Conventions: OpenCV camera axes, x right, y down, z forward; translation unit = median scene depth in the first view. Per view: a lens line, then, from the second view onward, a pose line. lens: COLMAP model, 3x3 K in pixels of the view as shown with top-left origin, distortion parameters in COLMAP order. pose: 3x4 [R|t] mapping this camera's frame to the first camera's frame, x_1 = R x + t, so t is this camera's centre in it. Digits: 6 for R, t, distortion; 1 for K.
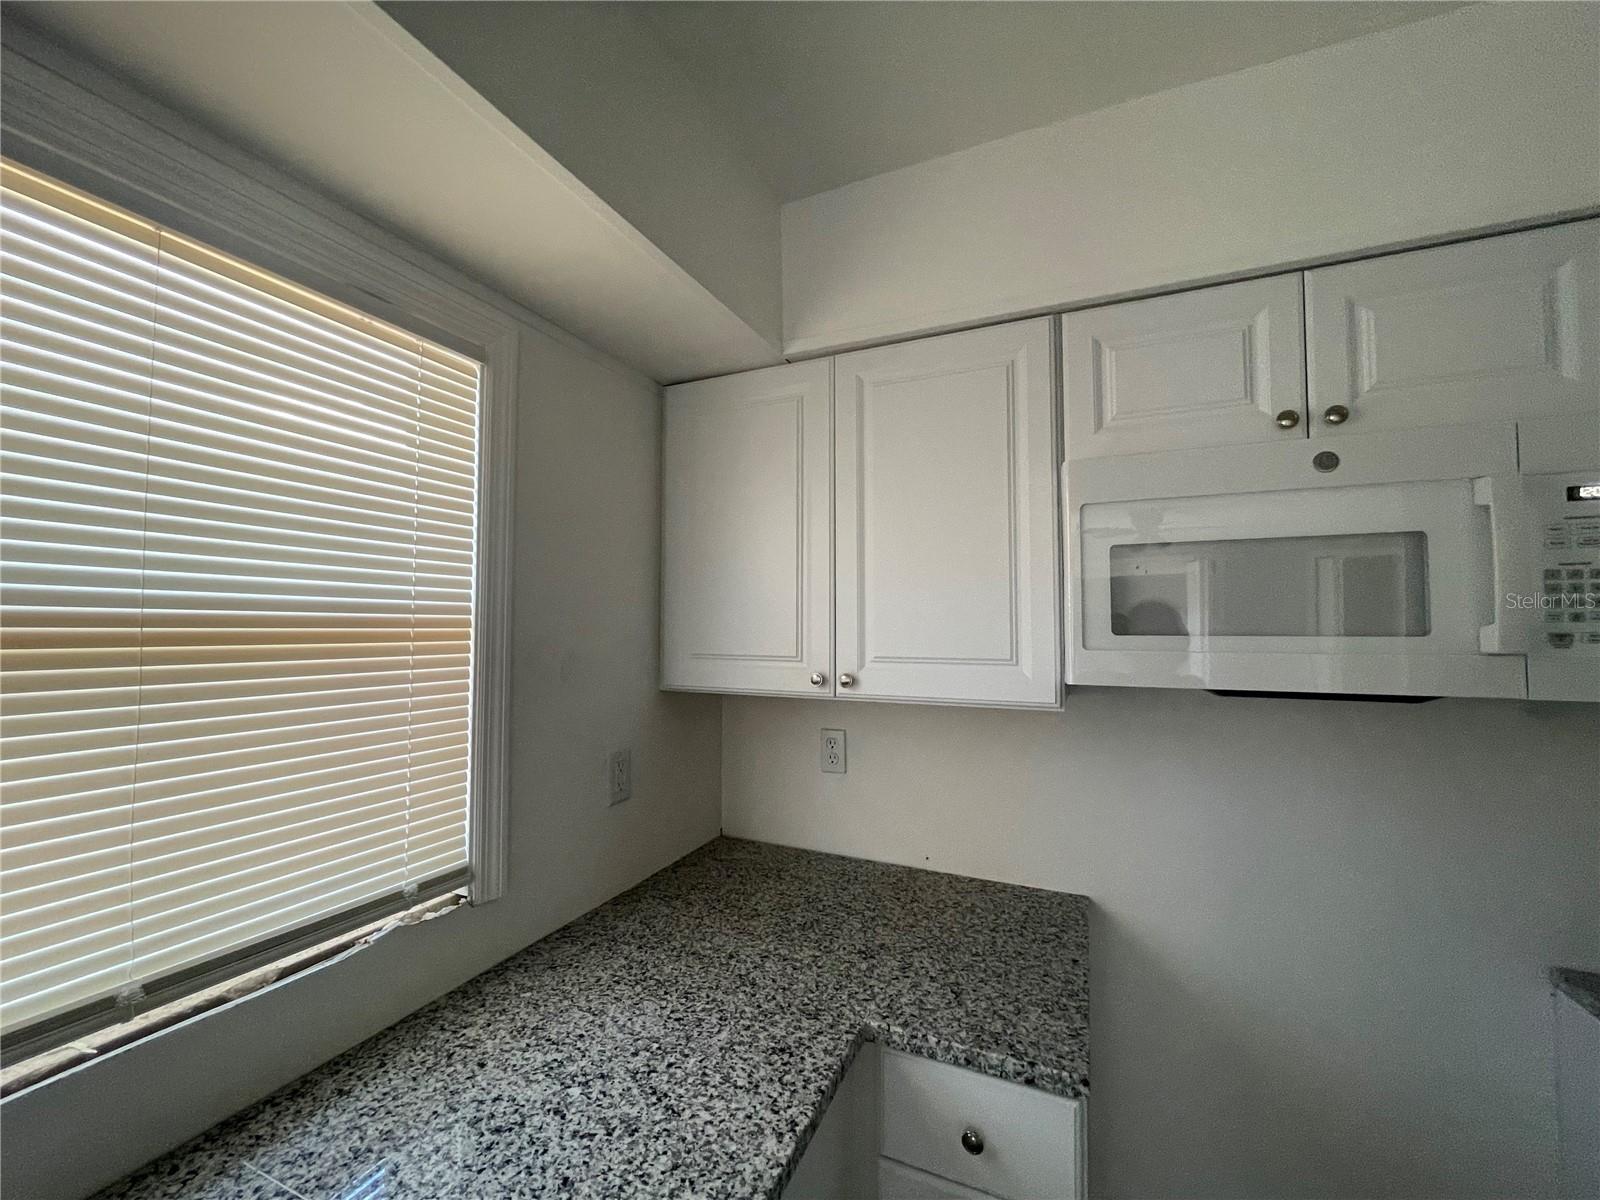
lens RADIAL K [[649.0, 0, 799.4], [0, 649.0, 597.7], [0, 0, 1]] dist [-0.004390, 0.000821]
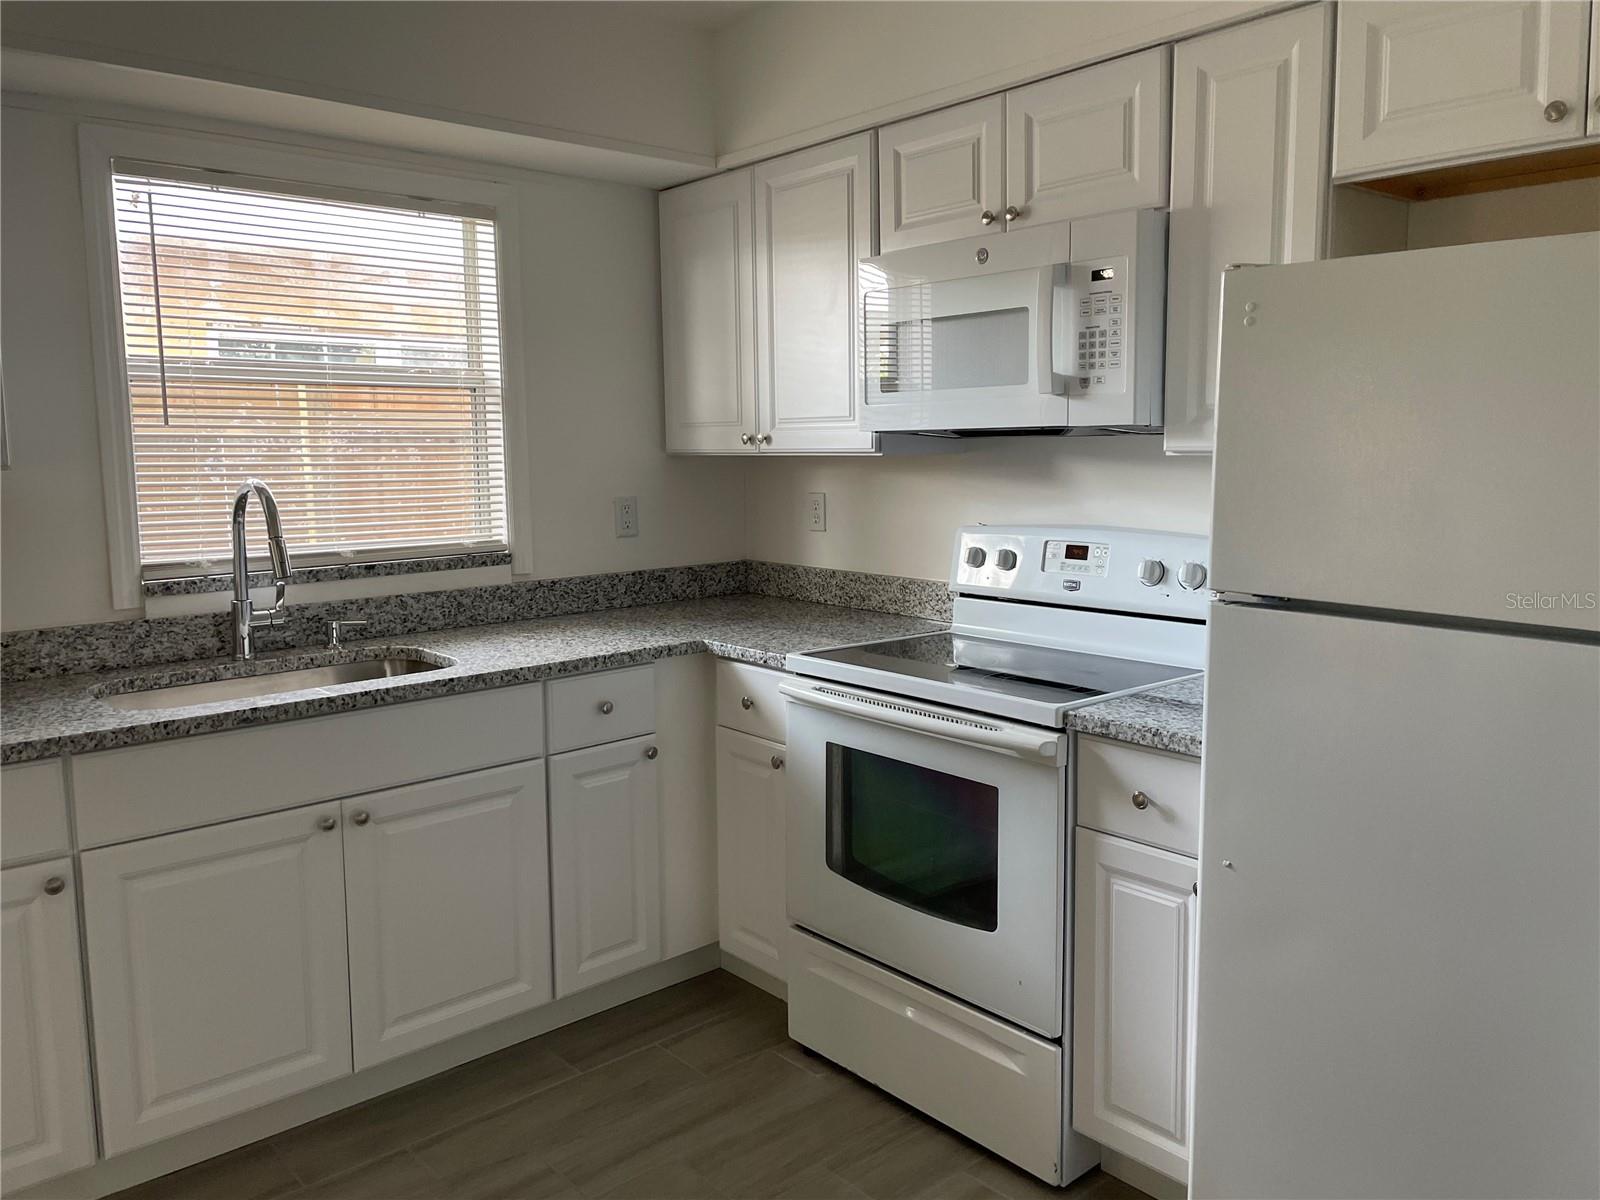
lens RADIAL K [[1201.2, 0, 800.8], [0, 1201.2, 582.4], [0, 0, 1]] dist [0.065294, -0.076344]
pose [[0.908252, 0.034393, -0.417008, 1.245437], [0.033610, 0.987399, 0.154639, 0.048843], [0.417072, -0.154467, 0.895651, -1.230921]]
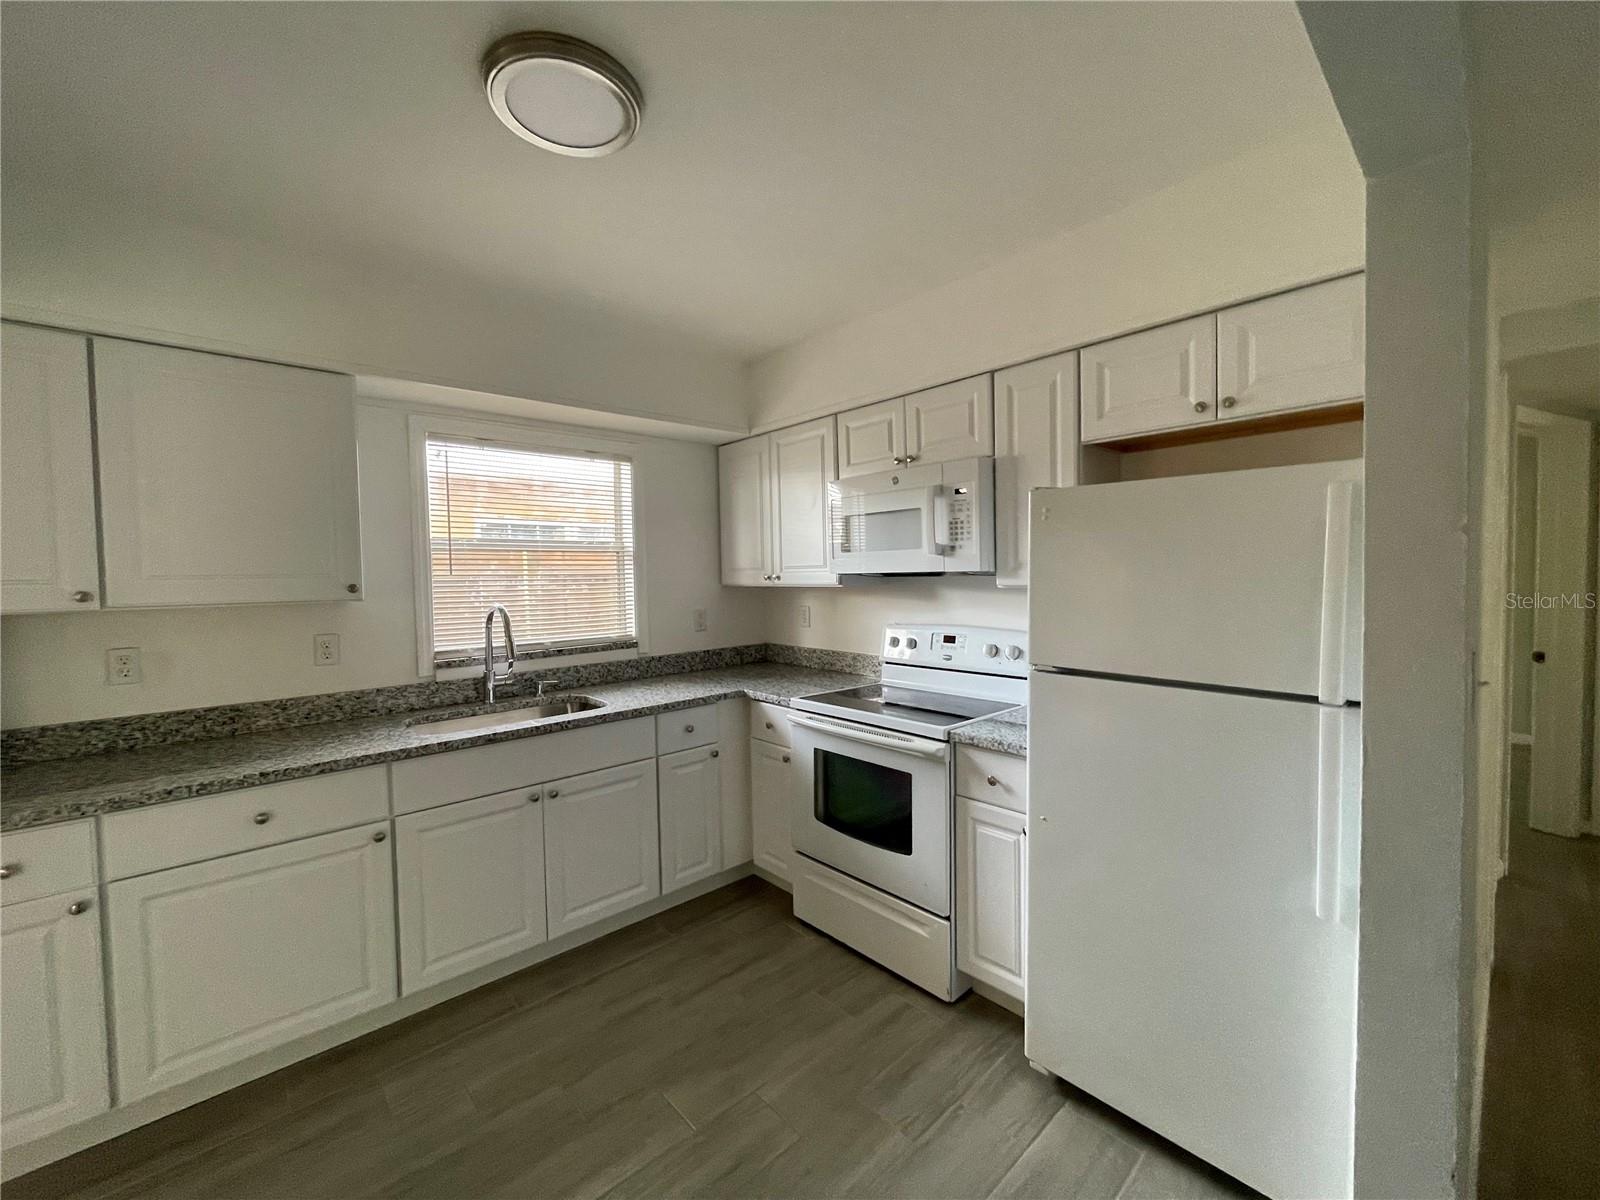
lens RADIAL K [[649.0, 0, 802.2], [0, 649.0, 600.2], [0, 0, 1]] dist [-0.004390, 0.000821]
pose [[0.915811, -0.004815, -0.401580, 1.201470], [0.040605, 0.995914, 0.080659, 0.027301], [0.399551, -0.090175, 0.912265, -1.195146]]
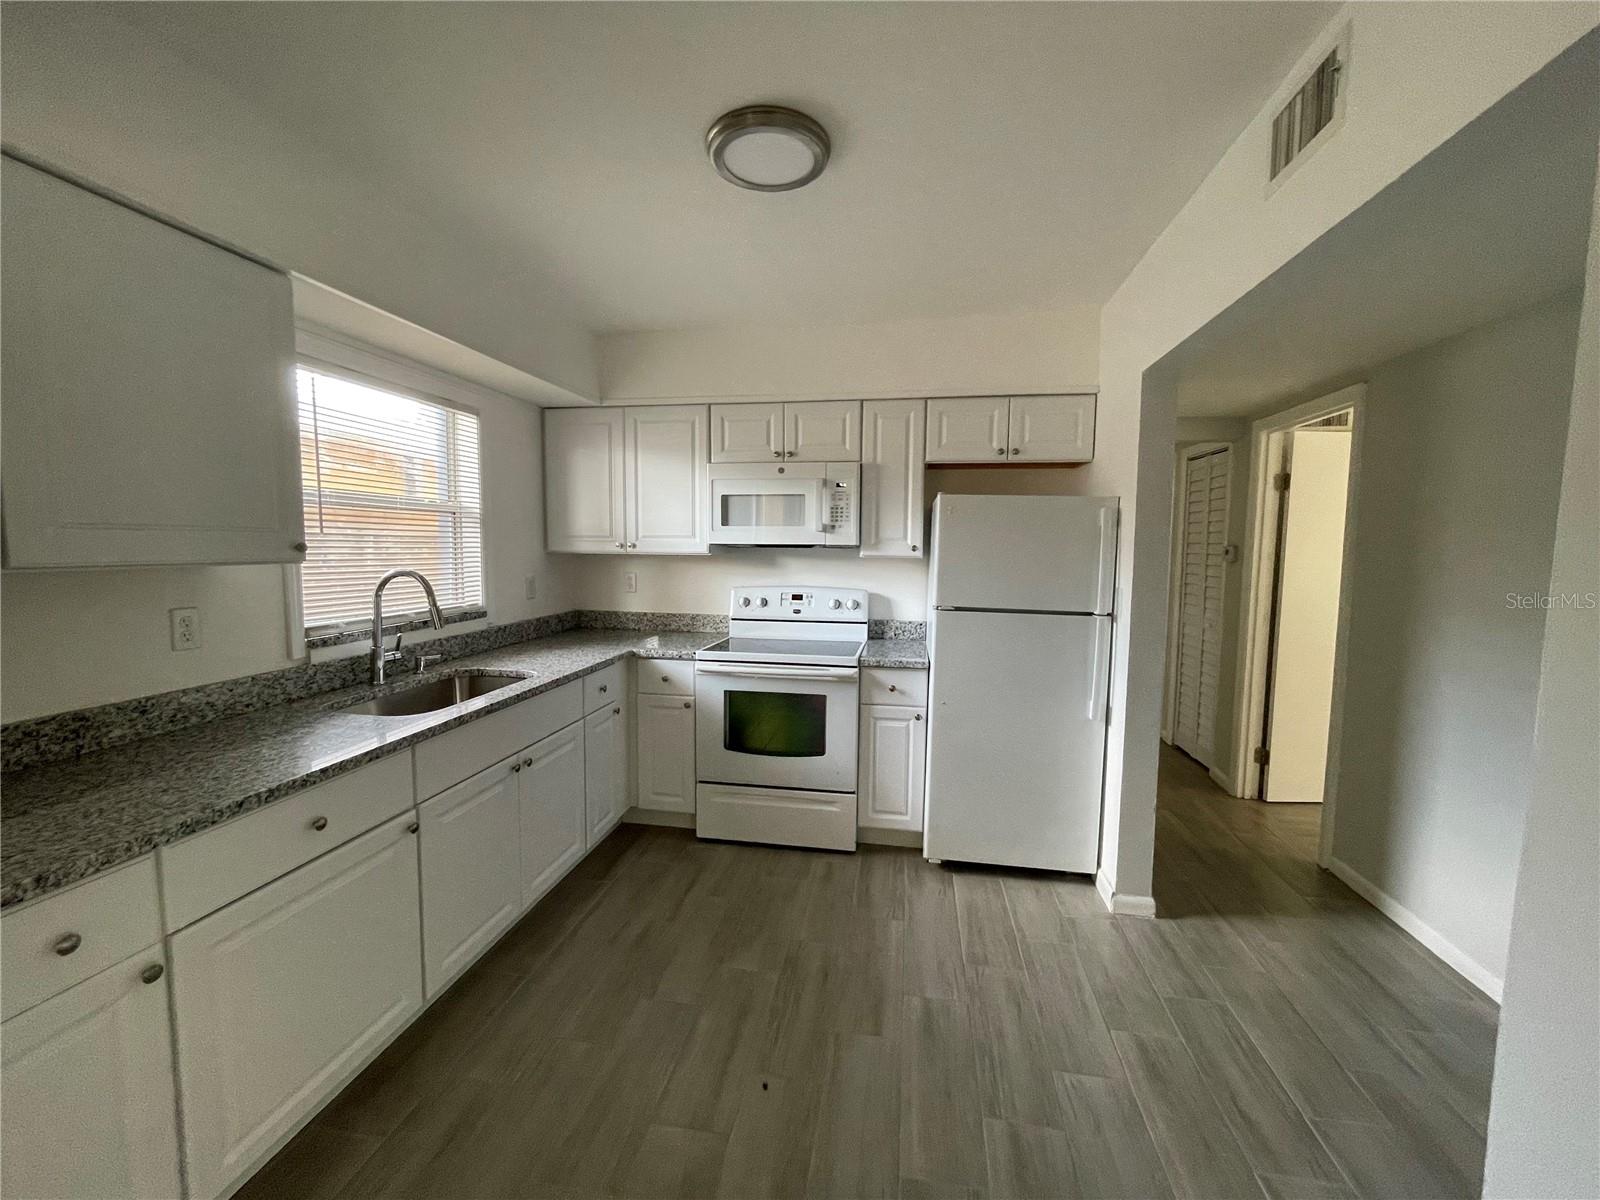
lens RADIAL K [[649.0, 0, 799.5], [0, 649.0, 598.1], [0, 0, 1]] dist [-0.004390, 0.000821]
pose [[0.968933, -0.015941, 0.246810, 0.089416], [-0.016303, 0.991634, 0.128051, -0.001115], [-0.246786, -0.128096, 0.960566, -1.717085]]
